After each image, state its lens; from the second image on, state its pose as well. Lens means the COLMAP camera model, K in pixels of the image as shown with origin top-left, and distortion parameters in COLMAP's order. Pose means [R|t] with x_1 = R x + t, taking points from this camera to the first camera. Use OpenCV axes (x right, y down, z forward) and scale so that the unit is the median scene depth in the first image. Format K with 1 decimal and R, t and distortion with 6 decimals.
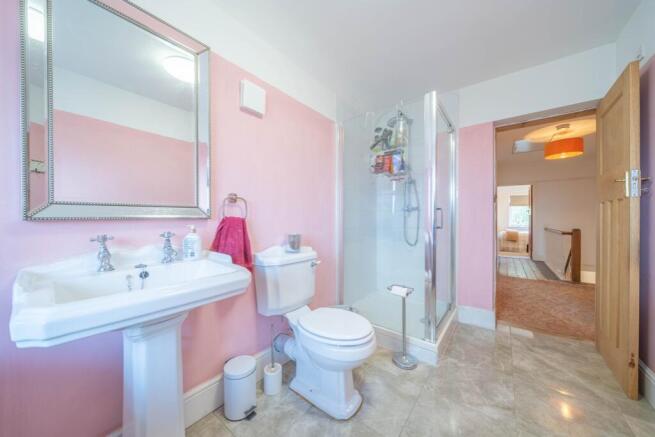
lens RADIAL K [[226.7, 0, 325.0], [0, 226.7, 219.5], [0, 0, 1]] dist [0.000267, -0.000055]
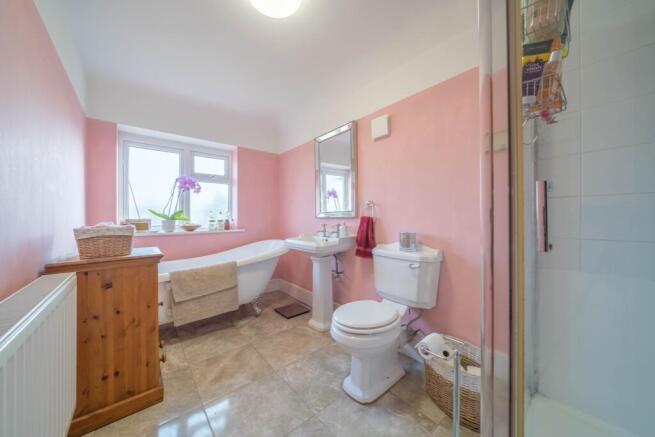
lens RADIAL K [[226.7, 0, 327.0], [0, 226.7, 216.1], [0, 0, 1]] dist [0.000267, -0.000055]
pose [[-0.199635, 0.001032, -0.979870, 1.834870], [-0.000044, 0.999999, 0.001063, -0.021880], [0.979870, 0.000255, -0.199635, 1.661936]]
